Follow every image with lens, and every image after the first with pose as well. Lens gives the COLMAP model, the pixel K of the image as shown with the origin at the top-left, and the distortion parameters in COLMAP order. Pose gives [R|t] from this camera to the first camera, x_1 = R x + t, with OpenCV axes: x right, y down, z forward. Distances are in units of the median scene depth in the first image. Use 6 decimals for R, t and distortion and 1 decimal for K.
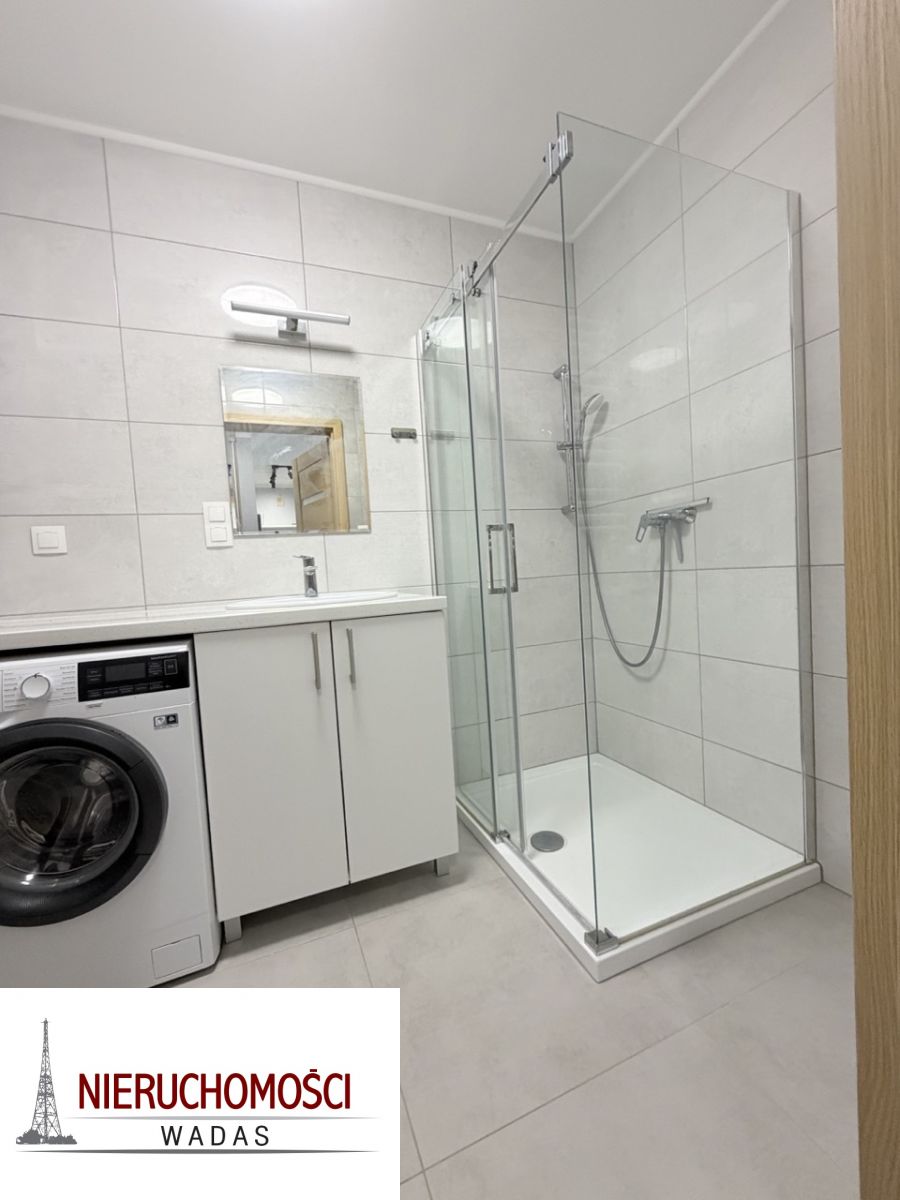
lens RADIAL K [[476.1, 0, 449.3], [0, 476.1, 596.8], [0, 0, 1]] dist [-0.000100, -0.000336]
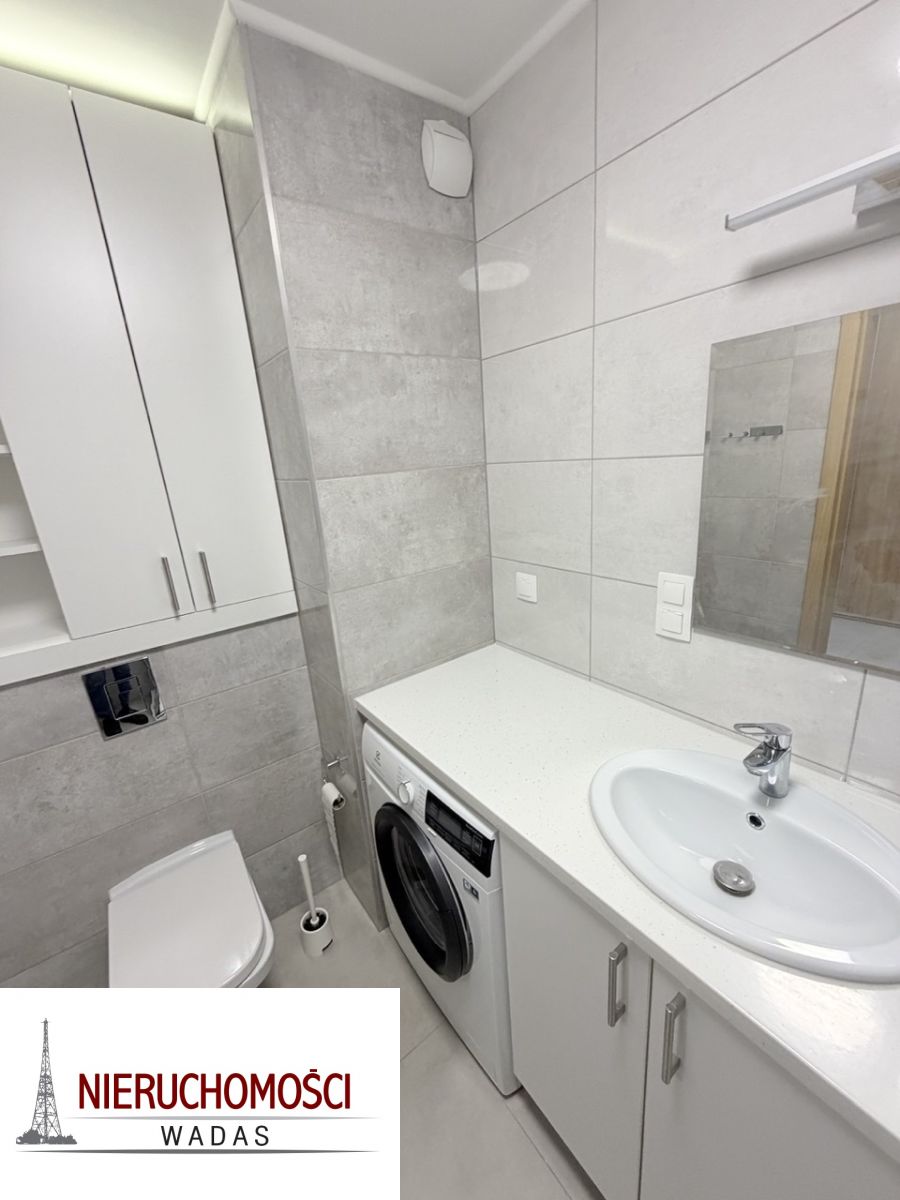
lens RADIAL K [[476.1, 0, 453.0], [0, 476.1, 597.0], [0, 0, 1]] dist [-0.000100, -0.000336]
pose [[0.274430, 0.314258, -0.908807, 0.034514], [0.002100, 0.944894, 0.327370, -0.411506], [0.961605, -0.091748, 0.258647, 0.565640]]
